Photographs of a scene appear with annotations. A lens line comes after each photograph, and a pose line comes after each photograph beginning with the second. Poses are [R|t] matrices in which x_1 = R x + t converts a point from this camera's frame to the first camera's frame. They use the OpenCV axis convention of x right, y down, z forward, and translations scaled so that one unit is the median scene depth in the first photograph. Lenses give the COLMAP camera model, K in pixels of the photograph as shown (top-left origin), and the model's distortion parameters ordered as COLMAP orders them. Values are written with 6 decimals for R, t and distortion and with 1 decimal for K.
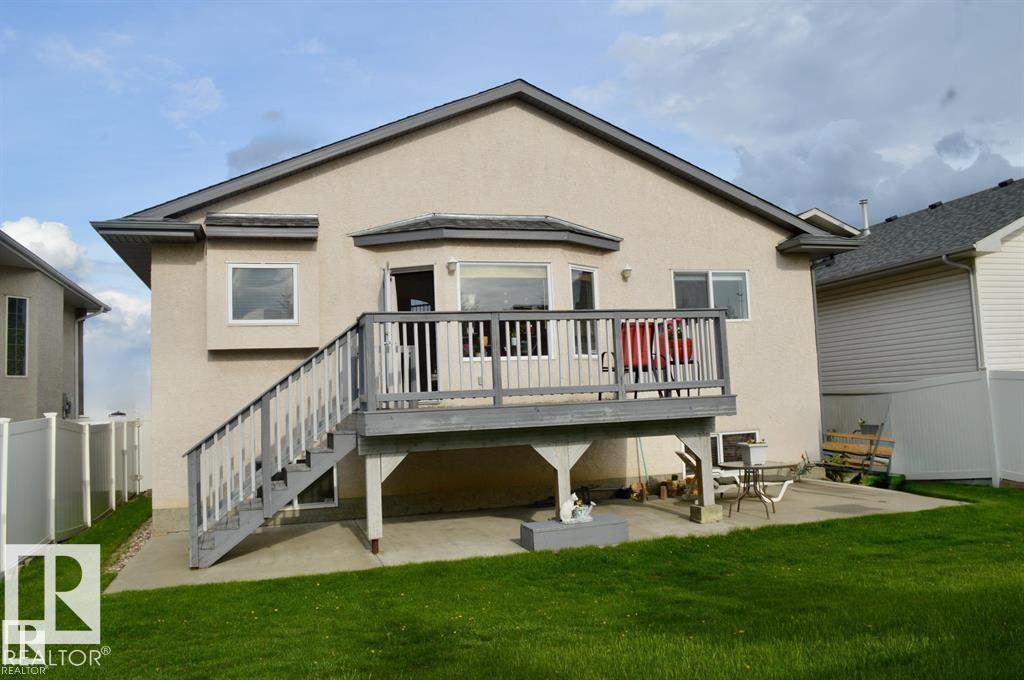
lens RADIAL K [[824.1, 0, 511.4], [0, 824.1, 320.0], [0, 0, 1]] dist [-0.098890, 0.002608]
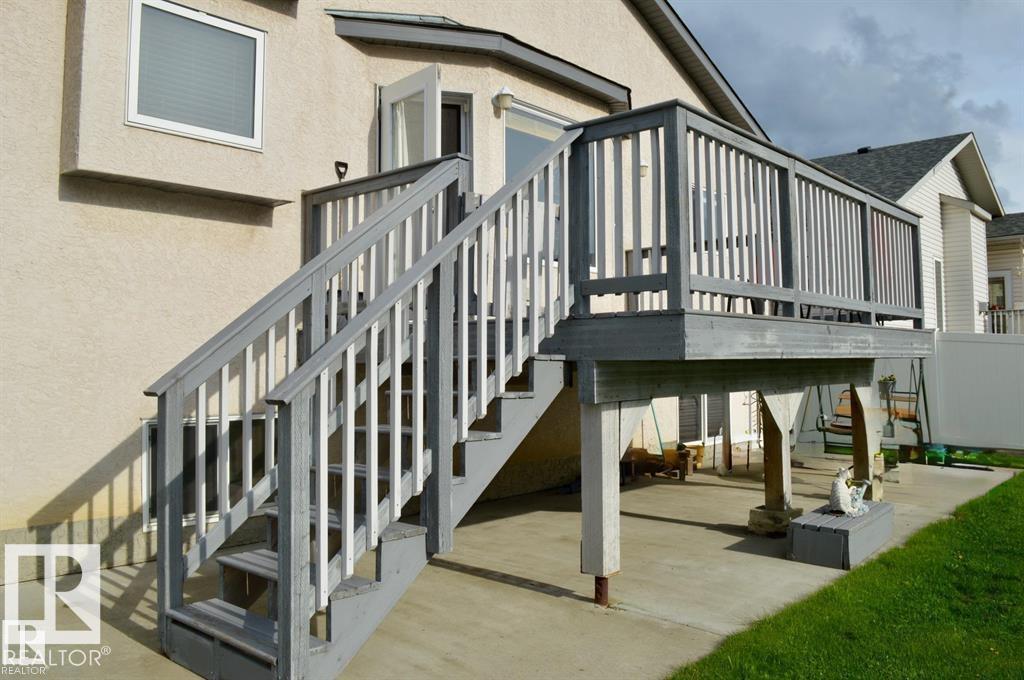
lens RADIAL K [[824.1, 0, 511.4], [0, 824.1, 320.0], [0, 0, 1]] dist [-0.098890, 0.002608]
pose [[0.852859, 0.066222, 0.517926, -0.381798], [-0.081265, 0.996672, 0.006383, 0.093785], [-0.515779, -0.047533, 0.855402, 0.493333]]
